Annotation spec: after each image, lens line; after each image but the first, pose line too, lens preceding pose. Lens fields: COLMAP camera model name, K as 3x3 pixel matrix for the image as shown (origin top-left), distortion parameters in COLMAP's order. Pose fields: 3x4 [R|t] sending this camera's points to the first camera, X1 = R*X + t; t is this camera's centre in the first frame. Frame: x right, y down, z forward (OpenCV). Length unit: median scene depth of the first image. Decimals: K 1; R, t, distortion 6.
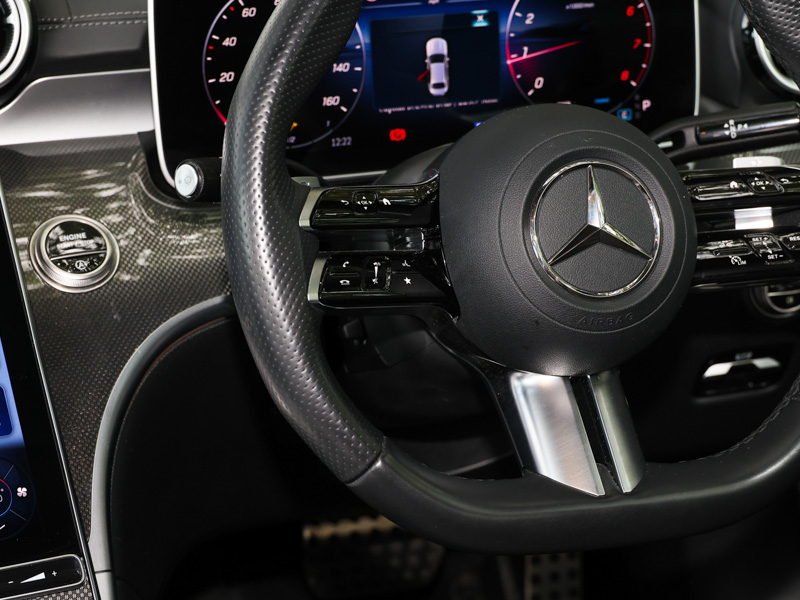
lens RADIAL K [[1989.2, 0, 400.0], [0, 1989.2, 300.0], [0, 0, 1]] dist [-0.008846, -0.493054]
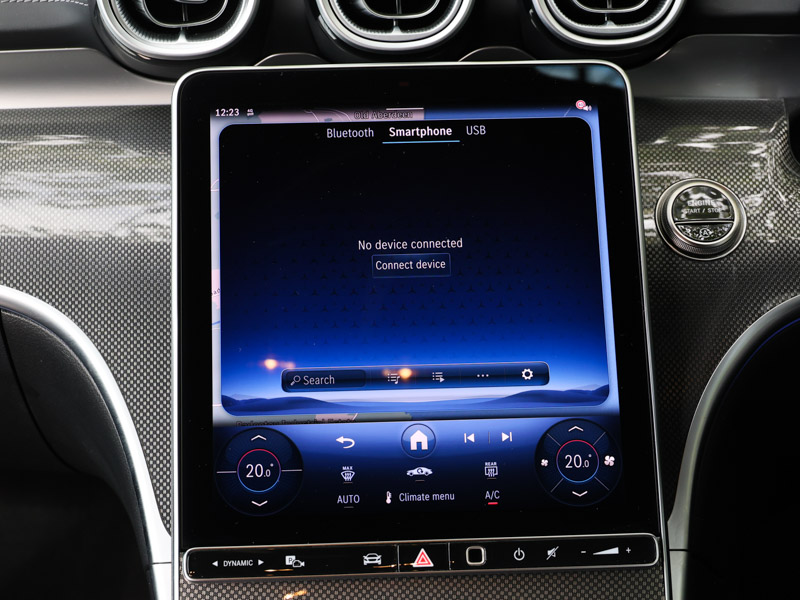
lens RADIAL K [[1658.0, 0, 400.0], [0, 1658.0, 300.0], [0, 0, 1]] dist [0.002517, 0.043405]
pose [[0.928943, 0.156982, -0.335293, -0.020603], [-0.127868, 0.985964, 0.107356, -0.053269], [0.347440, -0.056855, 0.935977, 0.177794]]
